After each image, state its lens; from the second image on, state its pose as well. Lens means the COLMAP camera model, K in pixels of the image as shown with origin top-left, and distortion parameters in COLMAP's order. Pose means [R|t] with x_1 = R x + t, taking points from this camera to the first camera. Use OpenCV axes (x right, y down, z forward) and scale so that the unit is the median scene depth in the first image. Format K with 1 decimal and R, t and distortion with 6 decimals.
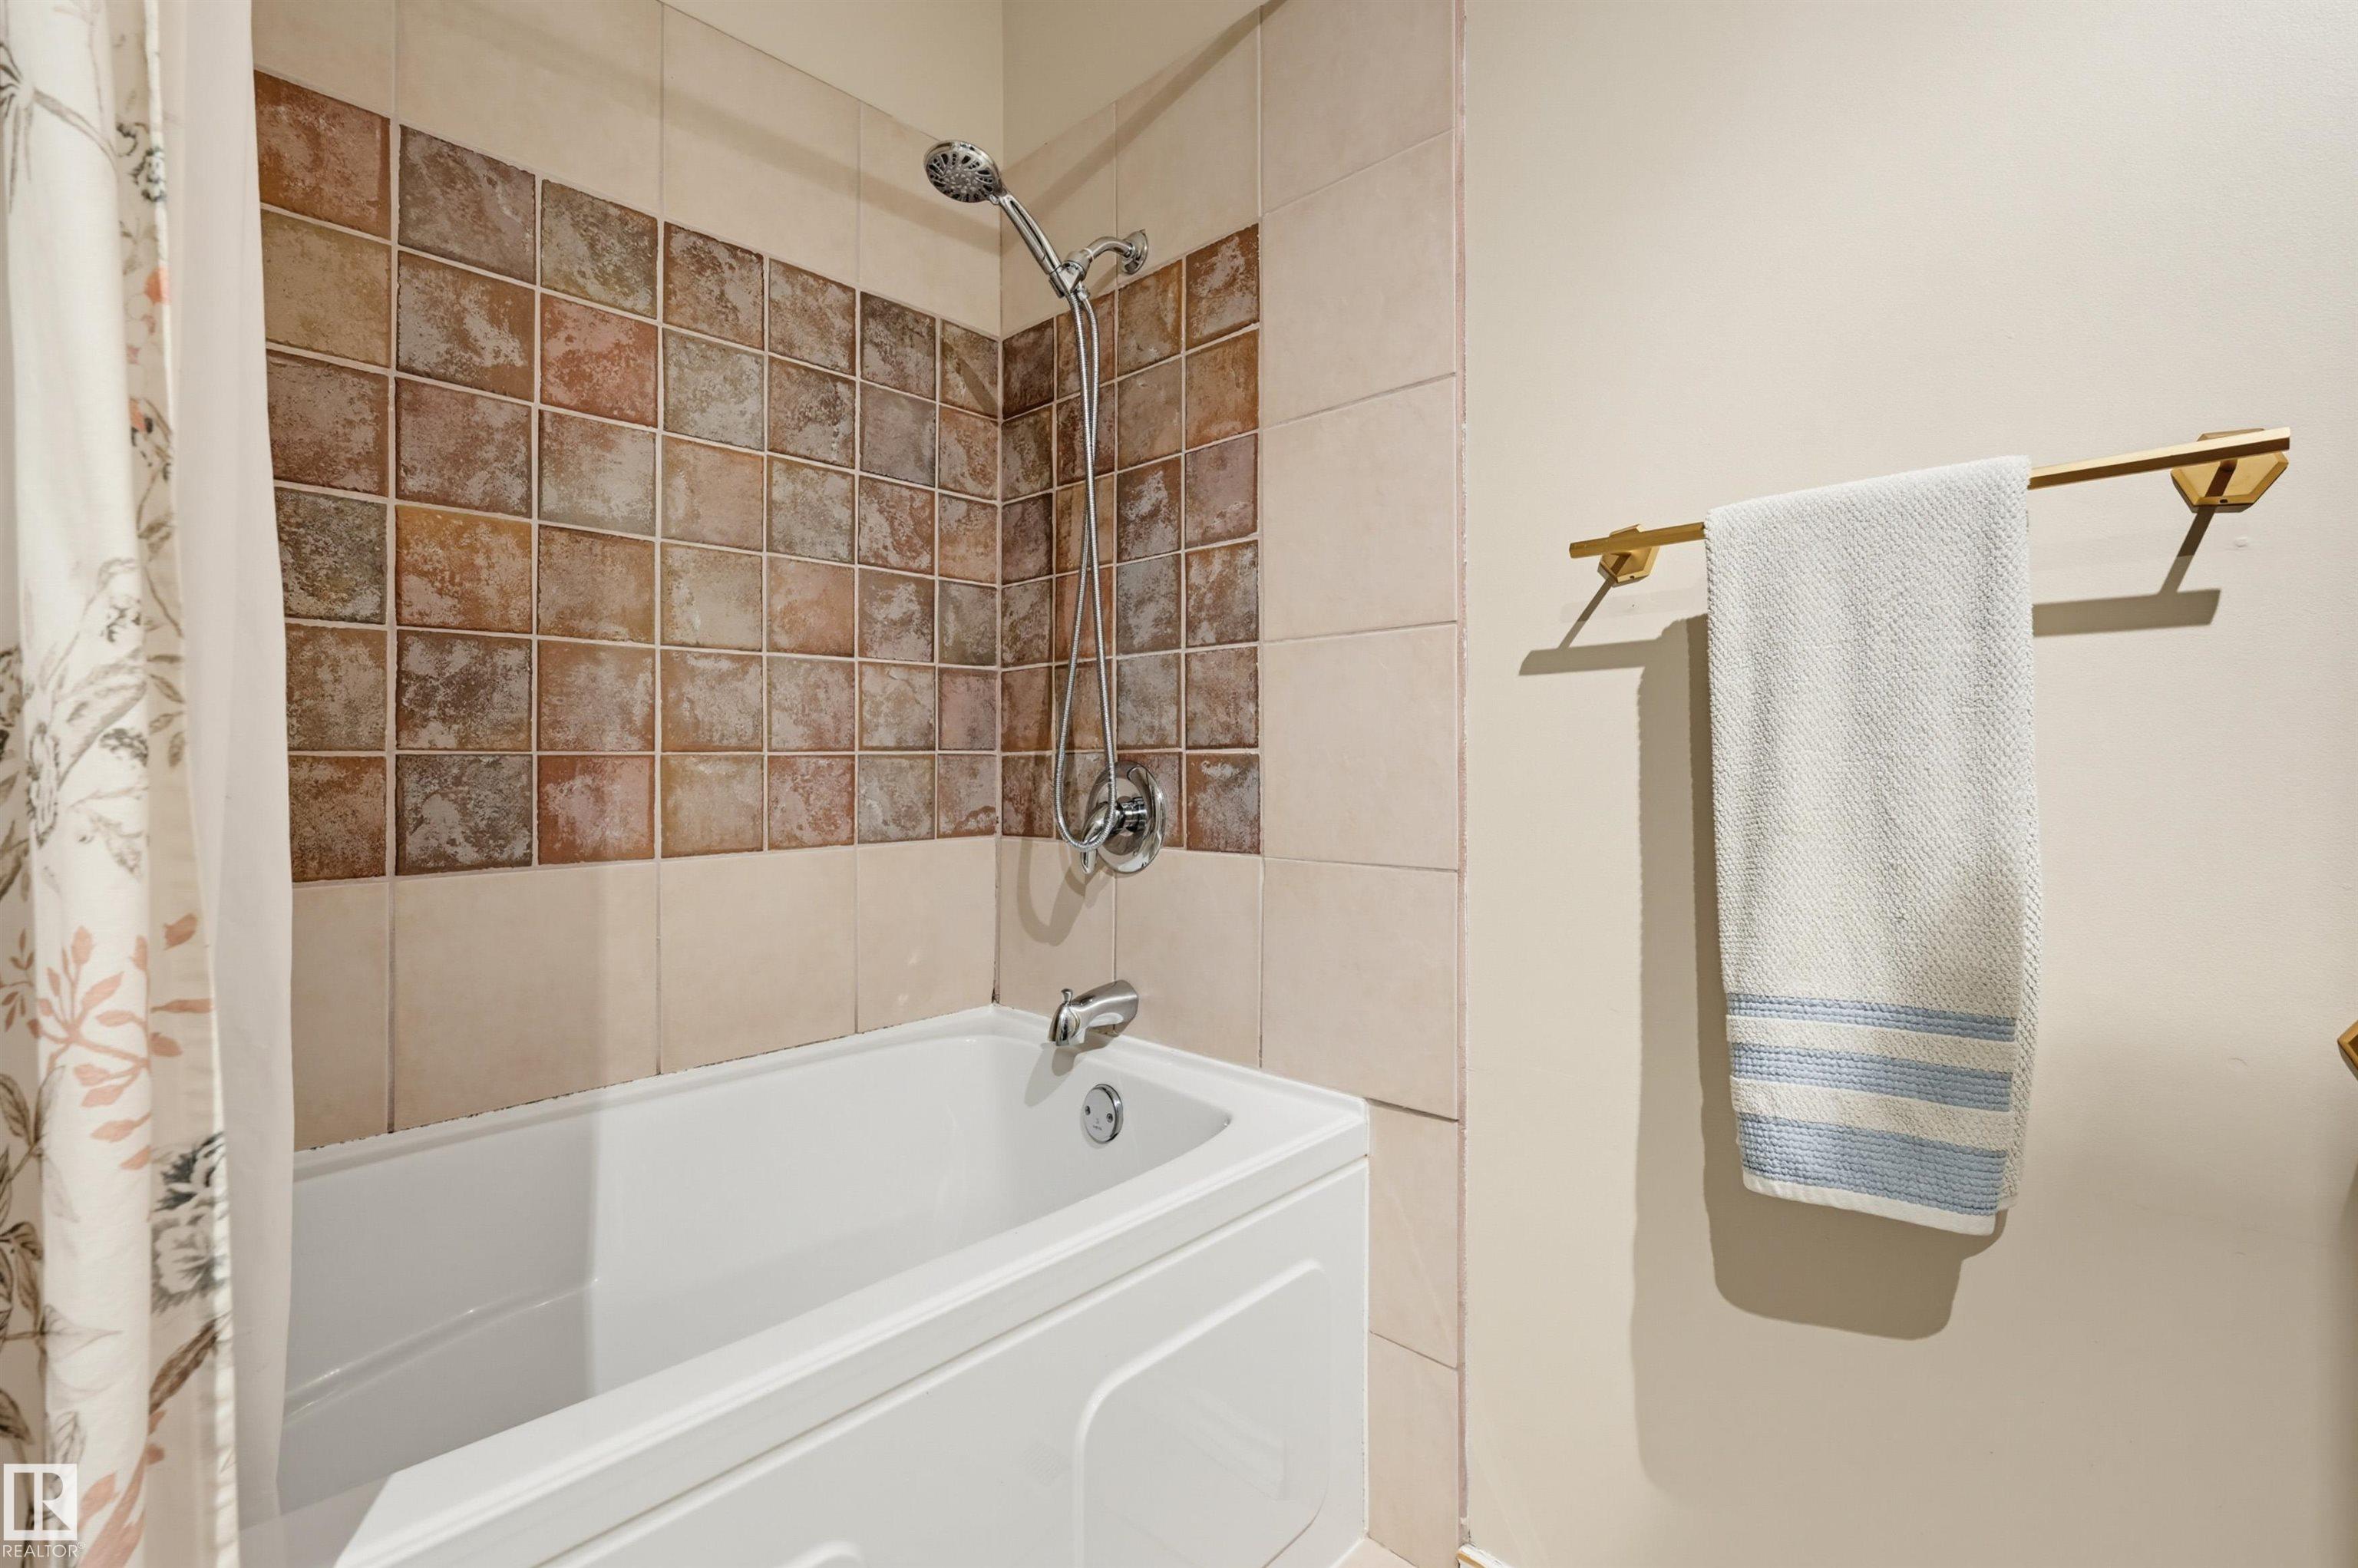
lens RADIAL K [[1021.3, 0, 1229.6], [0, 1021.3, 755.0], [0, 0, 1]] dist [-0.000426, 0.000947]
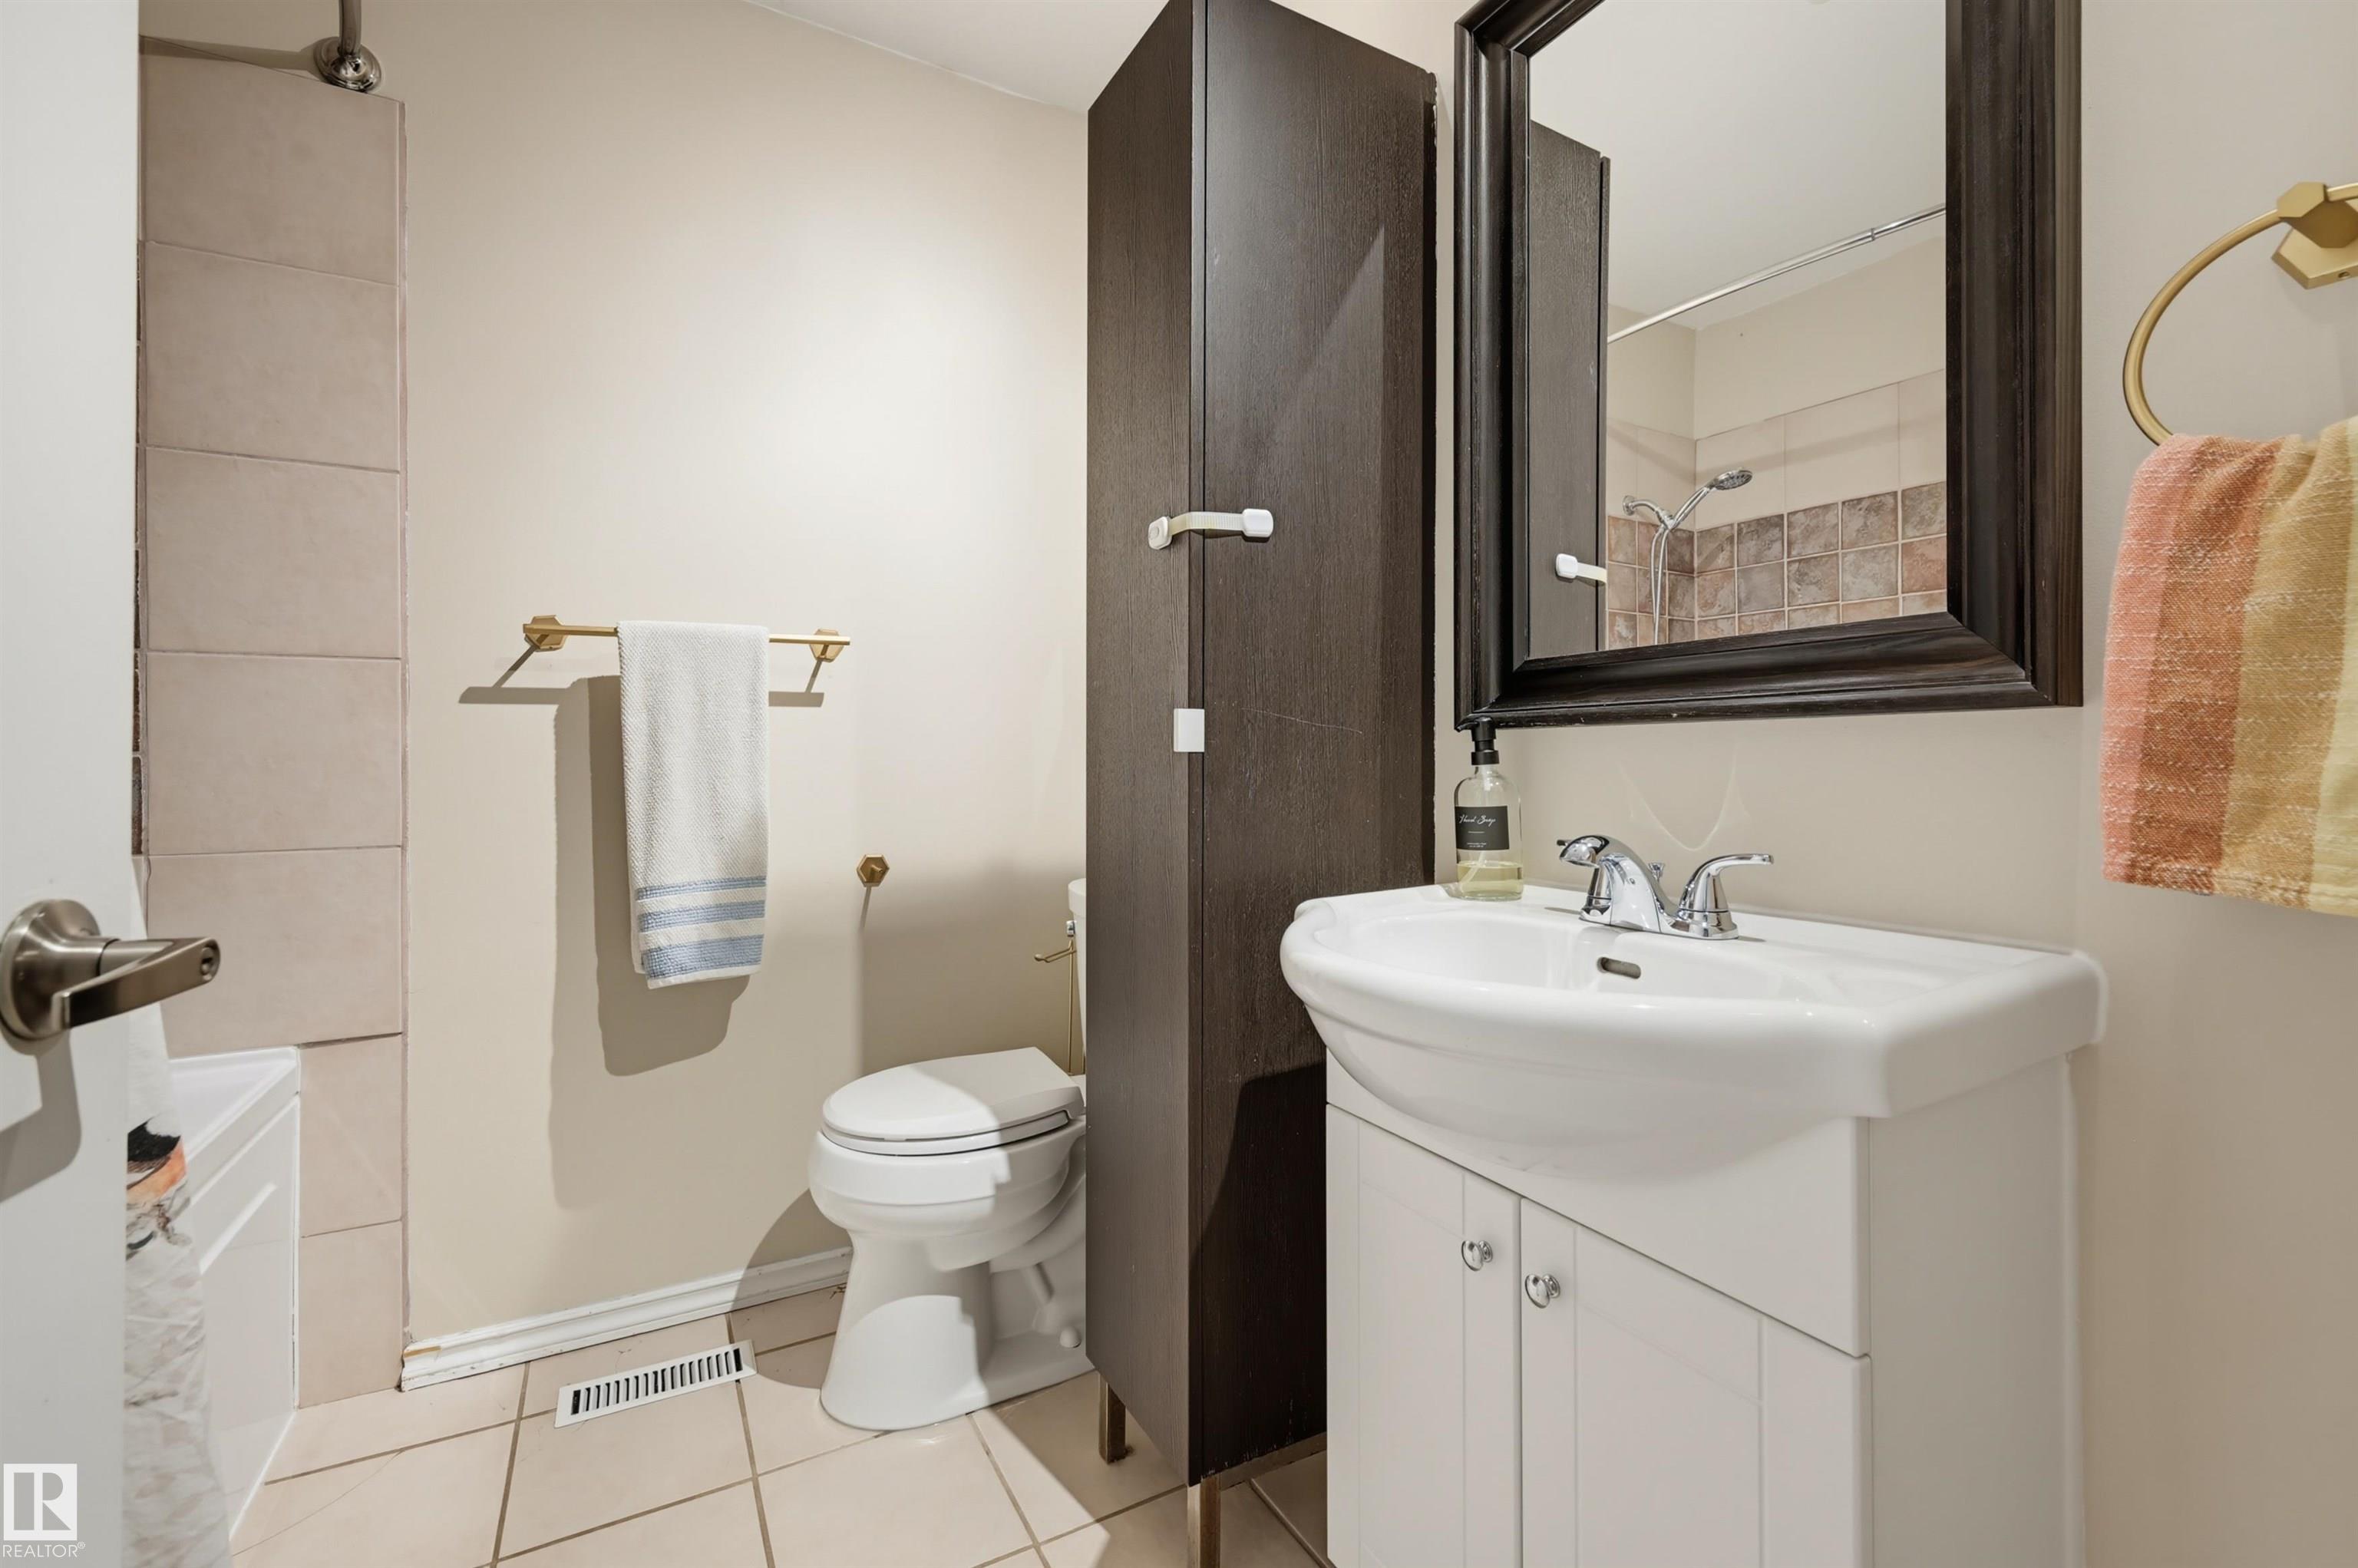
lens RADIAL K [[996.0, 0, 1176.6], [0, 996.0, 765.9], [0, 0, 1]] dist [0.002836, 0.000901]
pose [[0.286956, -0.006530, 0.957922, -0.820823], [-0.003229, 0.999964, 0.007784, -0.004980], [-0.957938, -0.005327, 0.286925, -0.383512]]
